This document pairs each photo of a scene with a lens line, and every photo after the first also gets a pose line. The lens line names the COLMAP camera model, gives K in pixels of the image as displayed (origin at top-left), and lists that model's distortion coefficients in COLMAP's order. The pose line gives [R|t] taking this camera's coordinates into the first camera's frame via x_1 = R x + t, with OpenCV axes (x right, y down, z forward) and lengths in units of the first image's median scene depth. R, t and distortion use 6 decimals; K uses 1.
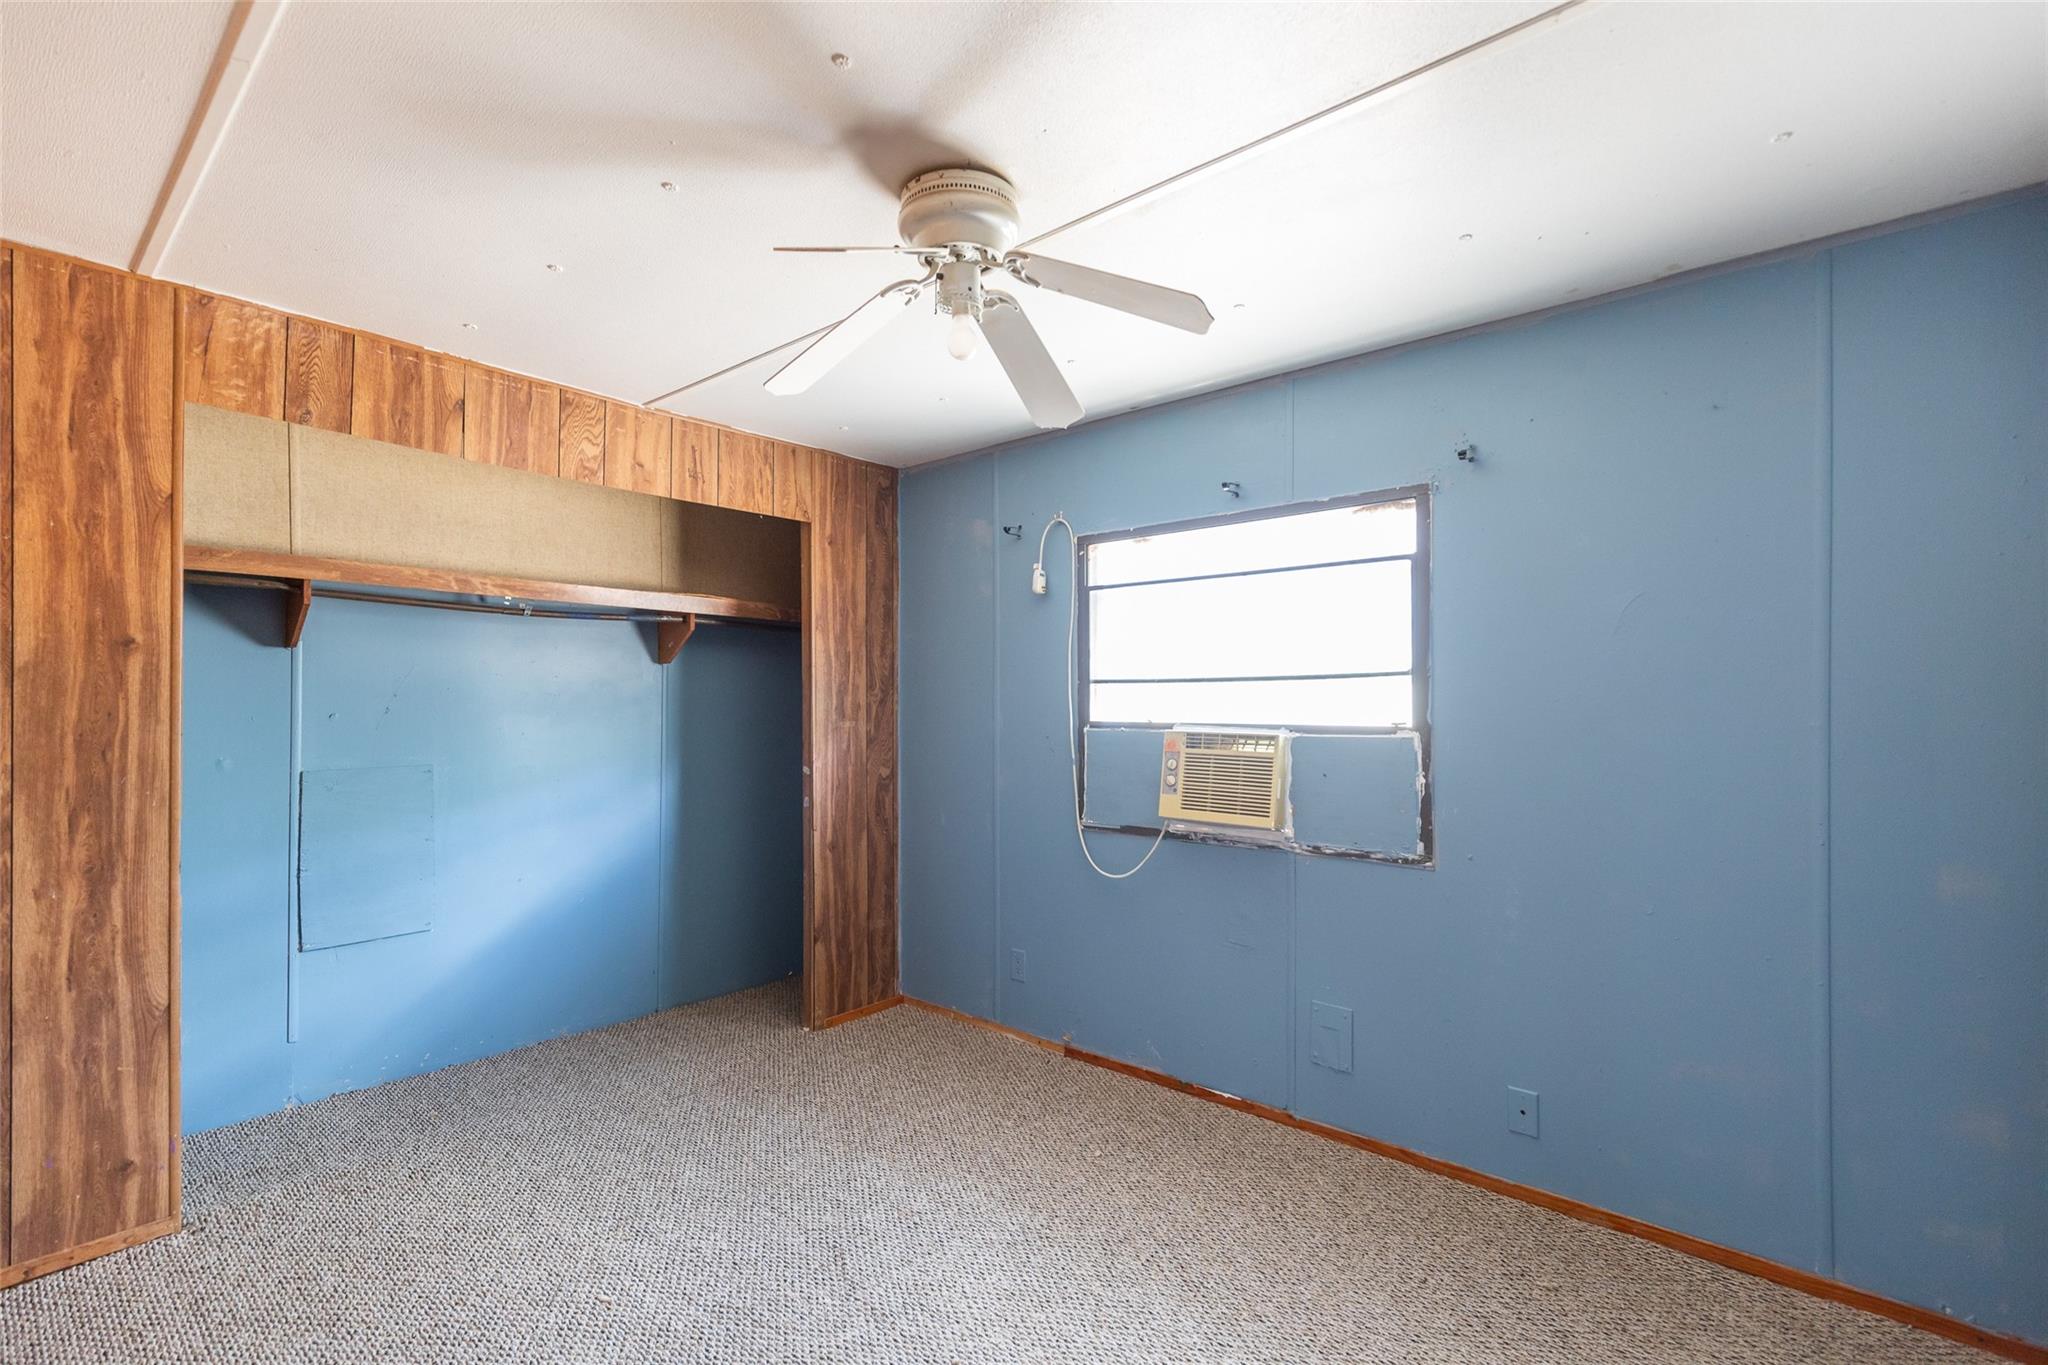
lens RADIAL K [[926.5, 0, 1022.4], [0, 926.5, 685.7], [0, 0, 1]] dist [0.003939, 0.000362]
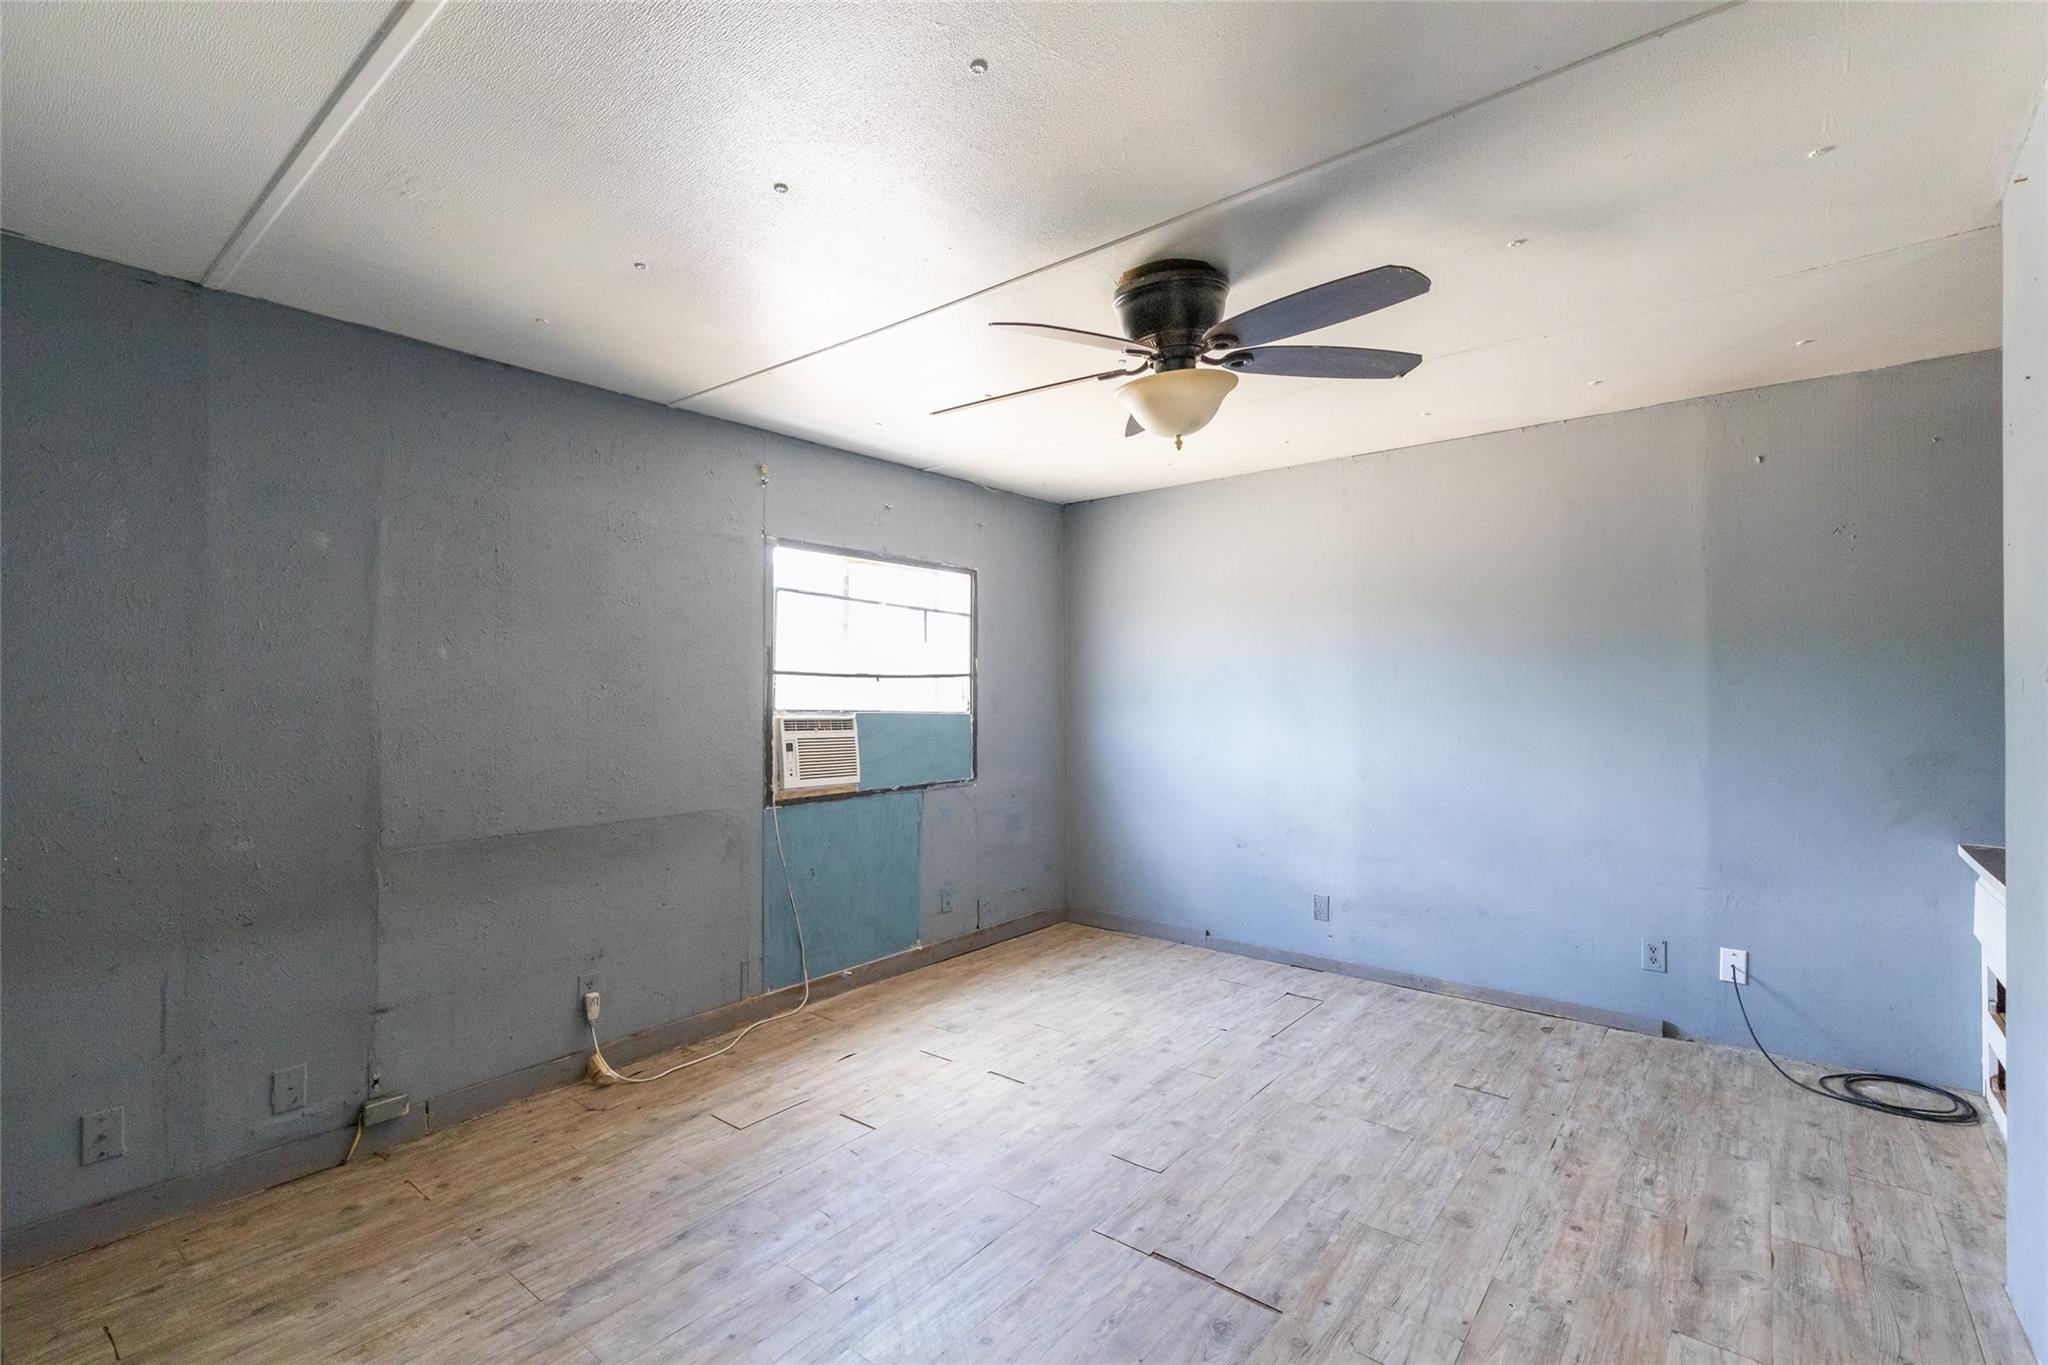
lens RADIAL K [[926.5, 0, 1021.3], [0, 926.5, 689.2], [0, 0, 1]] dist [0.003939, 0.000362]
pose [[-0.038874, 0.002952, 0.999240, -1.128073], [-0.020199, 0.999789, -0.003739, 0.014396], [-0.999040, -0.020329, -0.038806, 0.809781]]
